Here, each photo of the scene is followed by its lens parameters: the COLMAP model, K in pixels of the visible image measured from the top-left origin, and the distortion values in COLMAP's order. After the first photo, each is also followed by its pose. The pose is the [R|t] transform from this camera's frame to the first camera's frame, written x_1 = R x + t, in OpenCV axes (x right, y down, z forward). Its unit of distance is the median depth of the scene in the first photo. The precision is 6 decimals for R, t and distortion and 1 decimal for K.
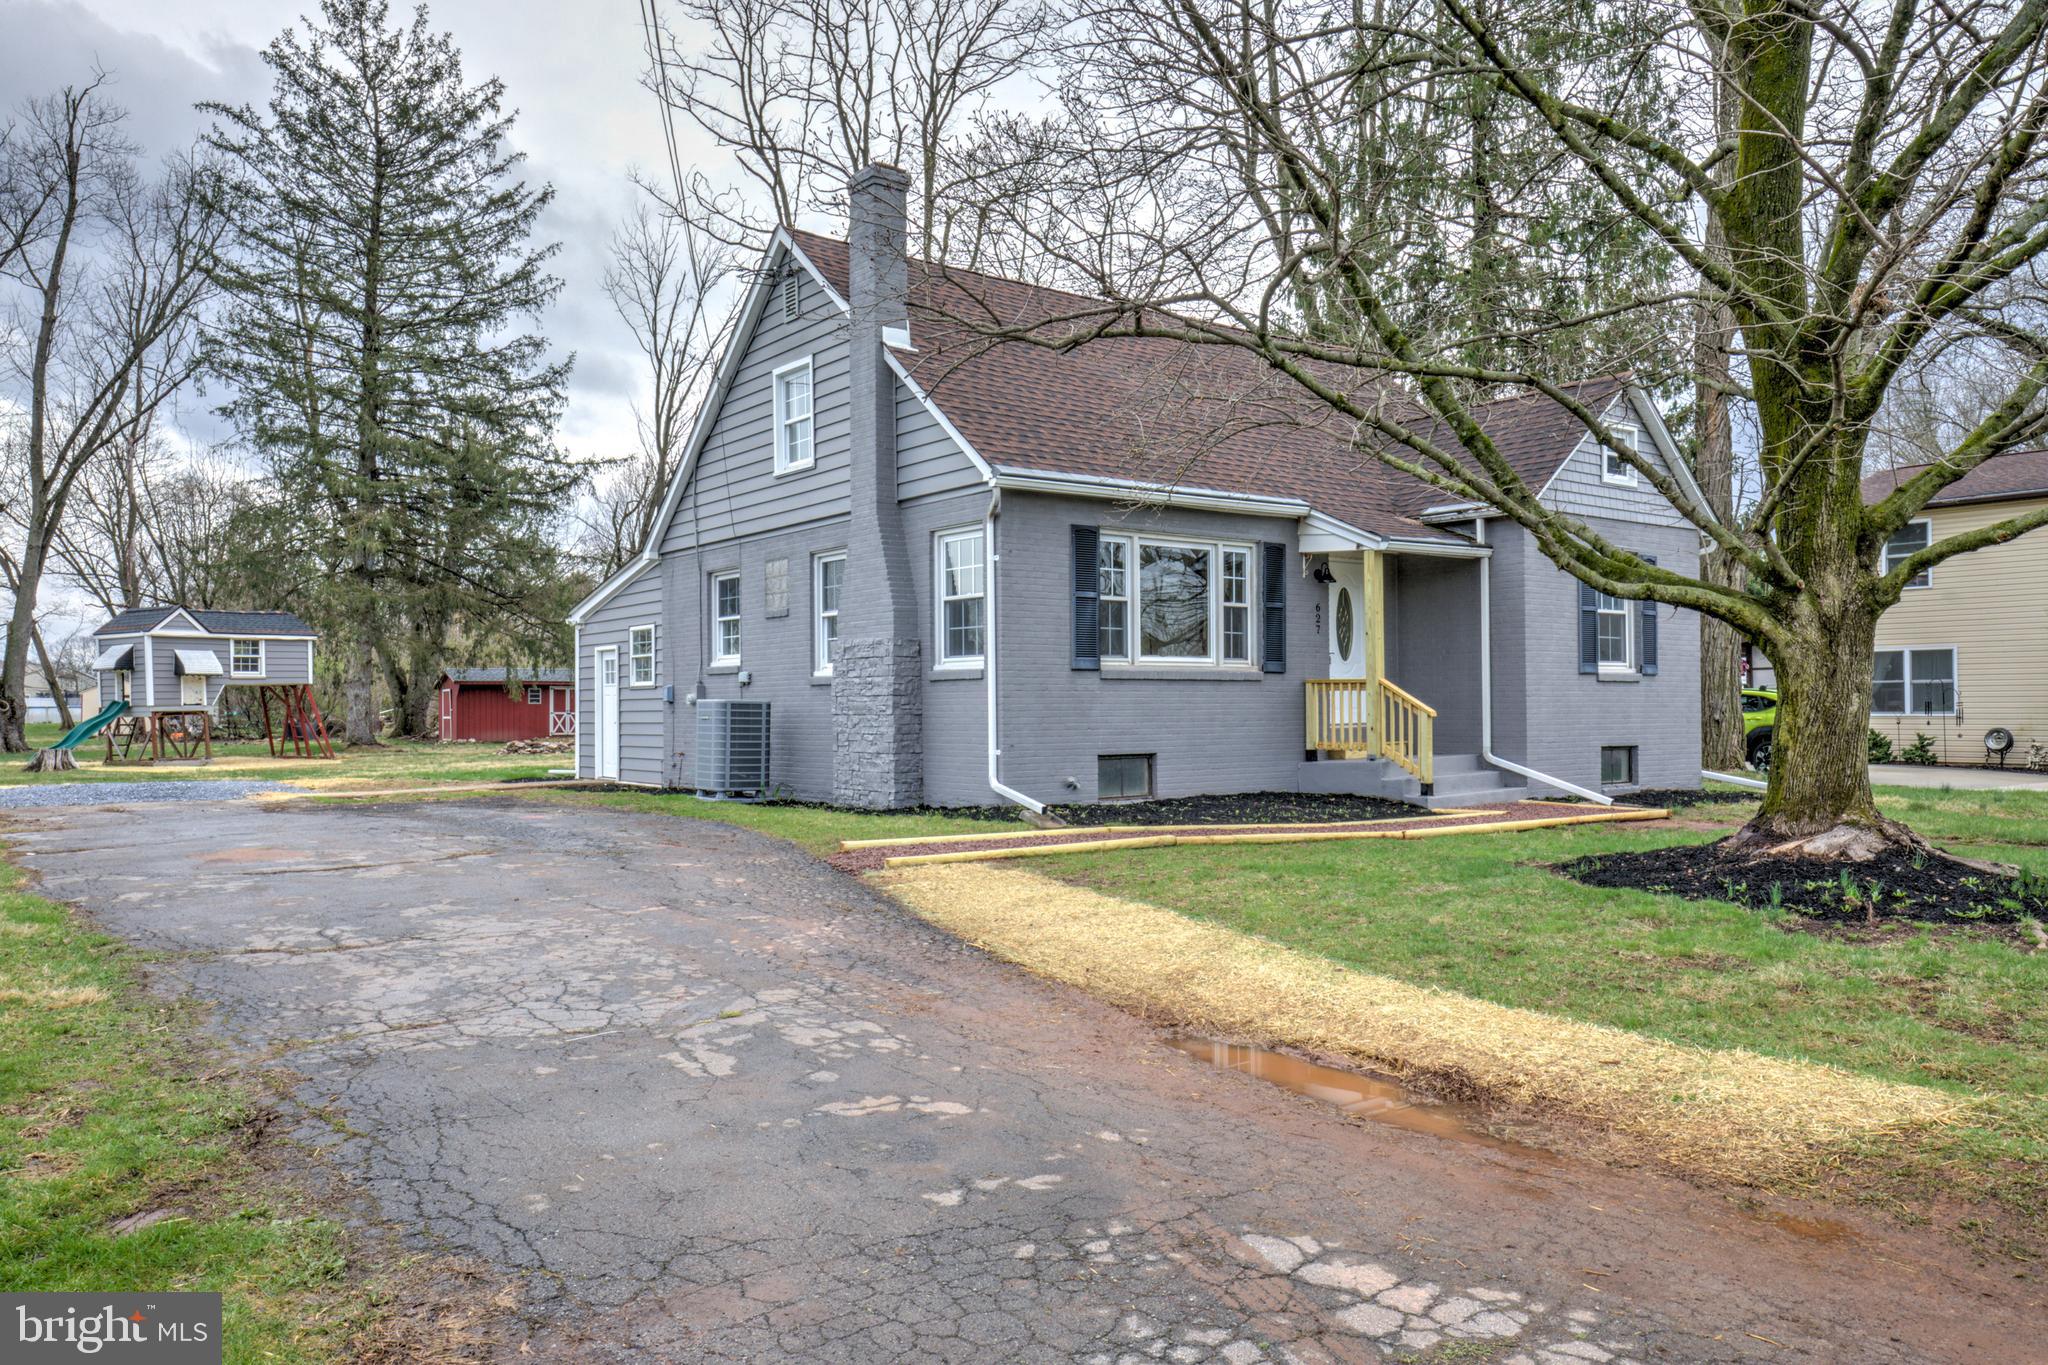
lens RADIAL K [[1481.6, 0, 1024.0], [0, 1481.6, 682.5], [0, 0, 1]] dist [0.000799, 0.004633]
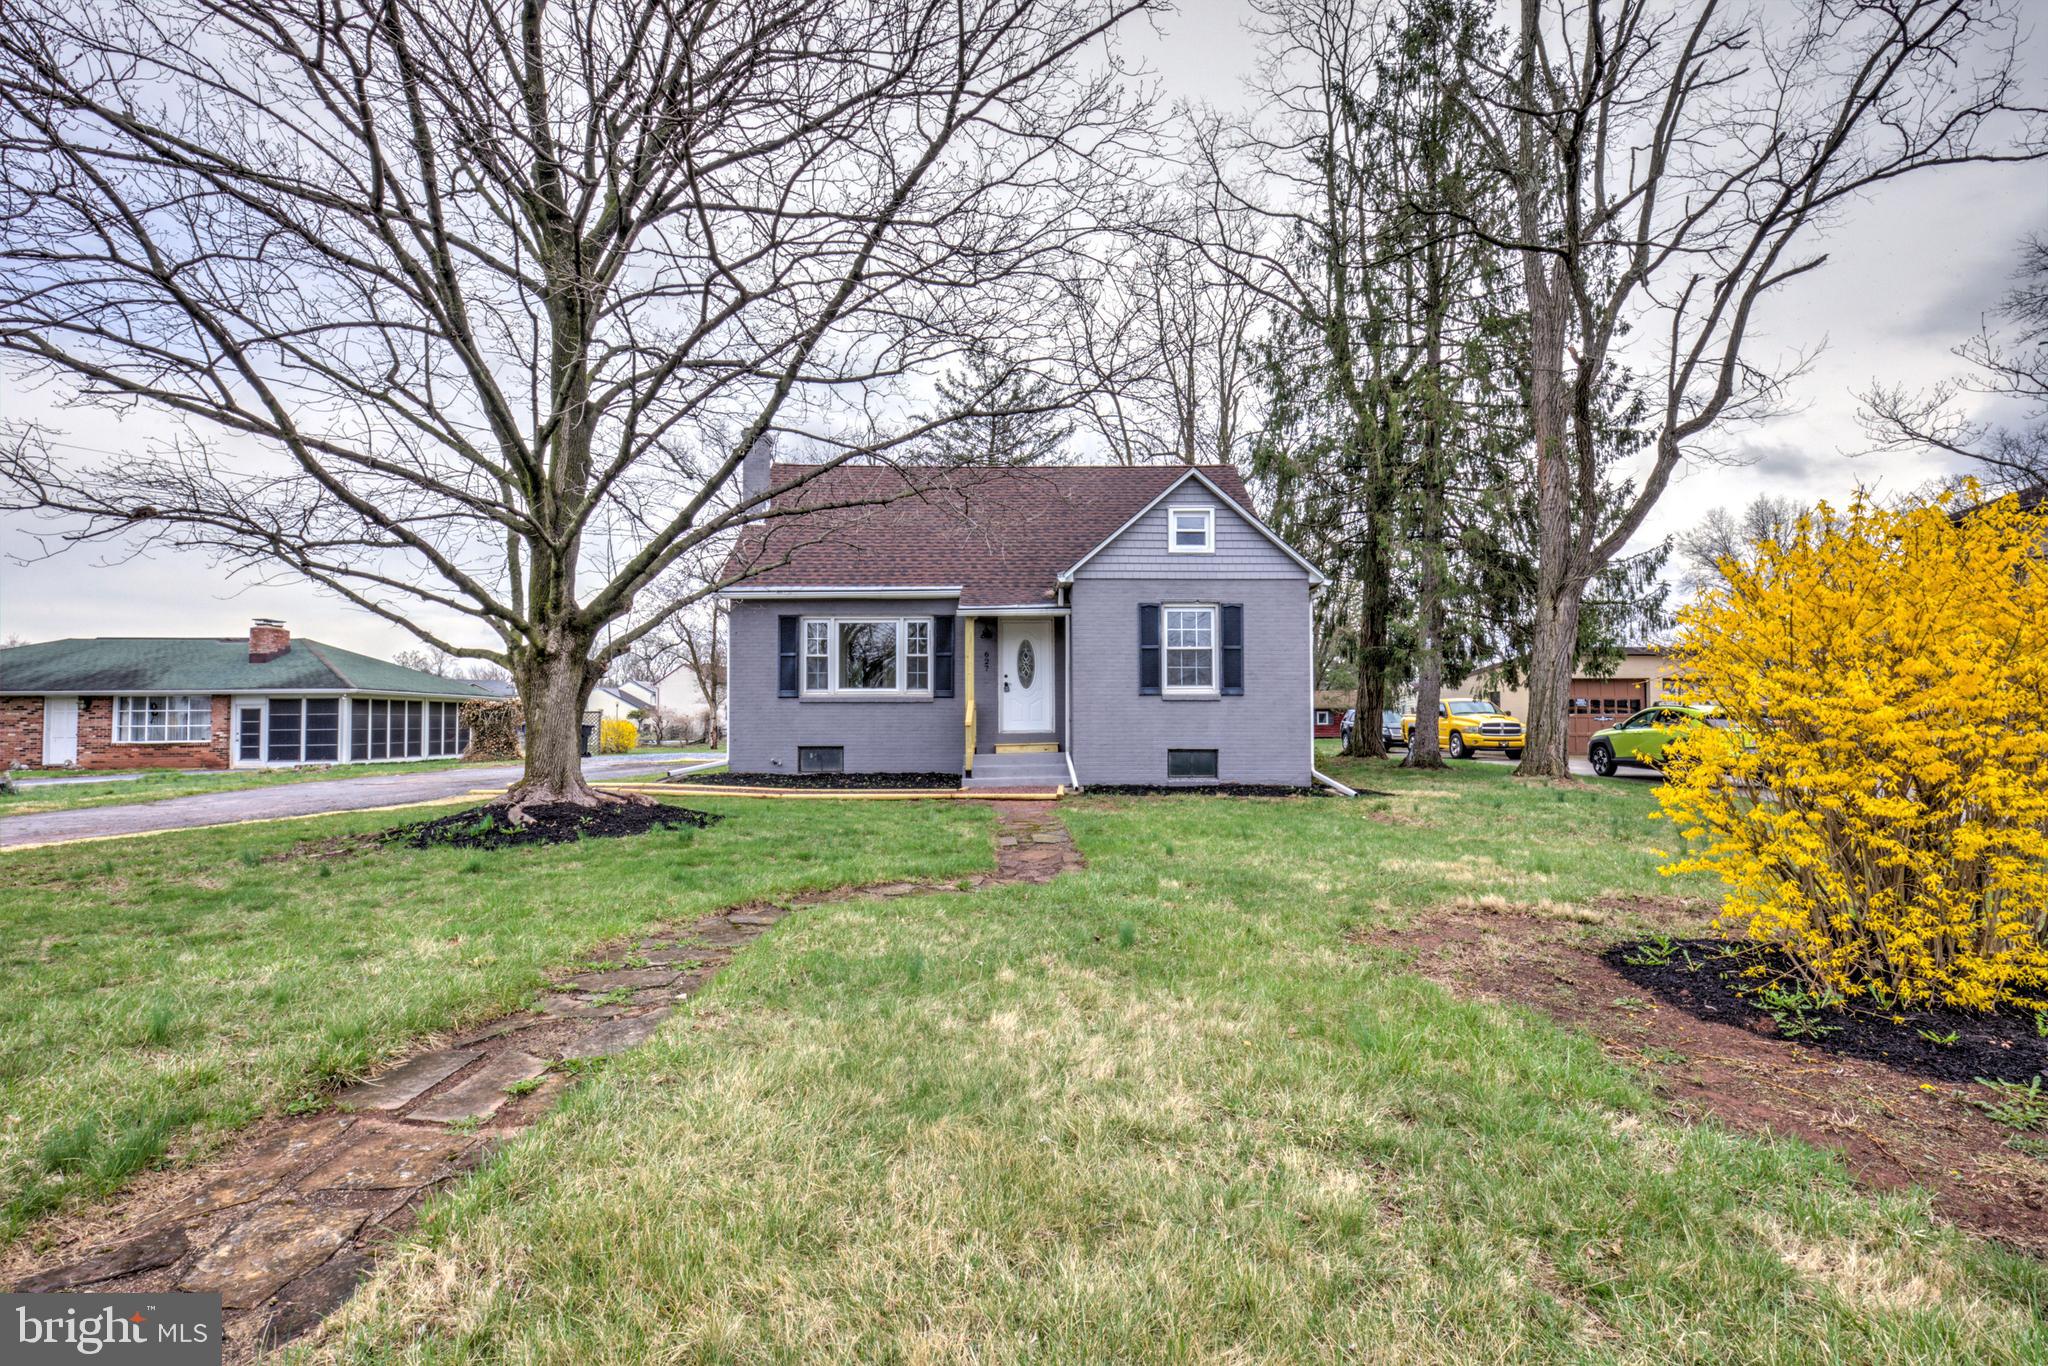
lens RADIAL K [[927.5, 0, 1024.0], [0, 927.5, 683.0], [0, 0, 1]] dist [-0.000954, 0.000195]
pose [[0.807416, -0.021051, -0.589607, 0.717219], [0.006613, 0.999623, -0.026635, 0.004478], [0.589945, 0.017606, 0.807251, 0.220732]]
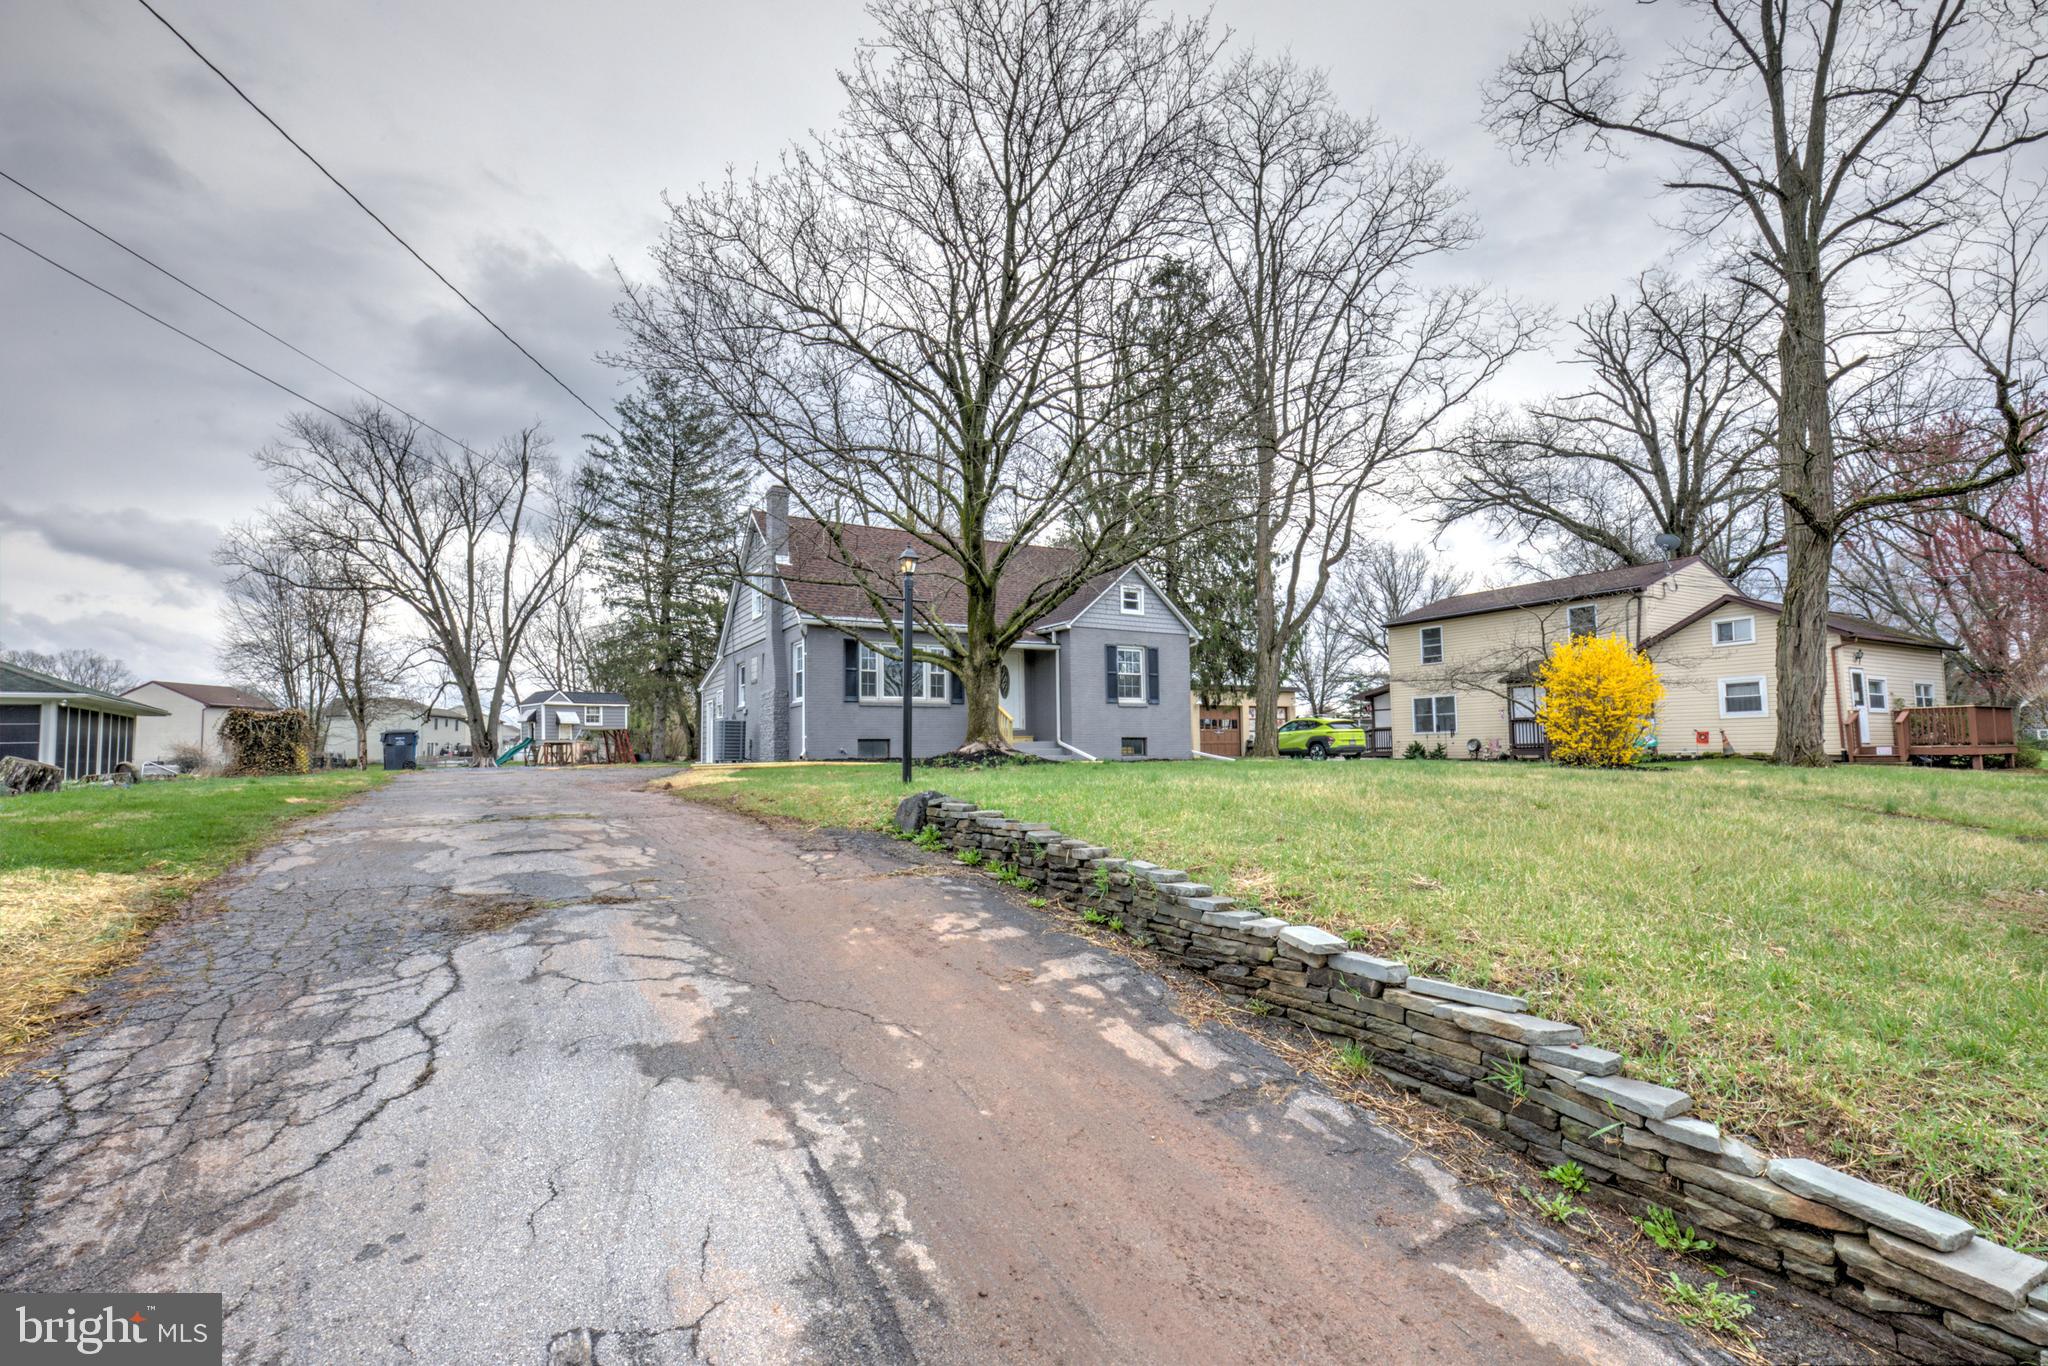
lens RADIAL K [[927.5, 0, 1024.0], [0, 927.5, 683.0], [0, 0, 1]] dist [-0.000954, 0.000195]
pose [[0.993468, -0.016280, -0.112945, 0.369833], [0.009450, 0.998109, -0.060745, 0.041216], [0.113720, 0.059281, 0.991743, -0.311607]]
